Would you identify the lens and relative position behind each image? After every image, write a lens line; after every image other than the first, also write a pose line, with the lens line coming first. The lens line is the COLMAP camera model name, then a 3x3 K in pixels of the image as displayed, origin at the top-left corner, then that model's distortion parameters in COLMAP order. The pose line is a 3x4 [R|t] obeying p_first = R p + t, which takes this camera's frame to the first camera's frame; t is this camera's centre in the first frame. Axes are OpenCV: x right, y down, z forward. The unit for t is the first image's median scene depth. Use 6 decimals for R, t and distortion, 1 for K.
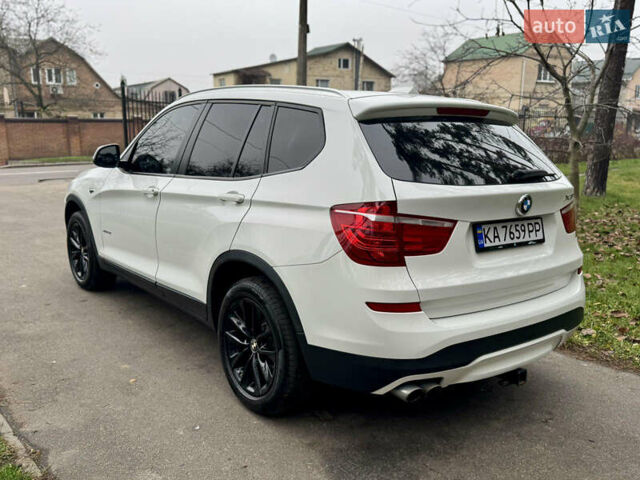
lens RADIAL K [[586.5, 0, 320.0], [0, 586.5, 240.0], [0, 0, 1]] dist [0.112700, -0.173961]
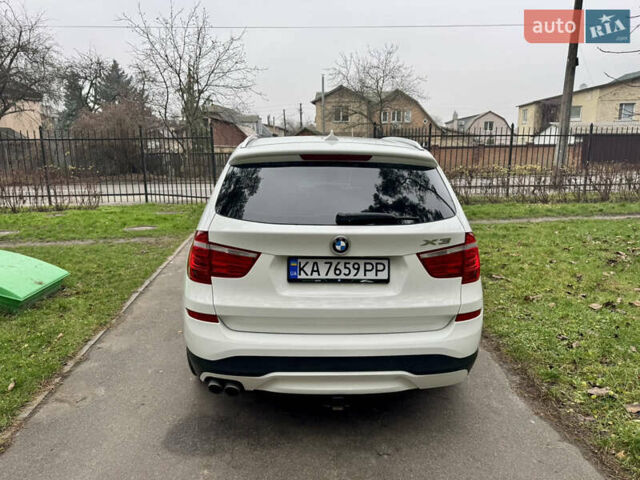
lens RADIAL K [[450.8, 0, 319.3], [0, 450.8, 237.1], [0, 0, 1]] dist [0.075053, -0.083874]
pose [[0.818530, 0.097127, -0.566193, 0.737250], [-0.096327, 0.994854, 0.031404, -0.091191], [0.566330, 0.028834, 0.823674, 0.283982]]
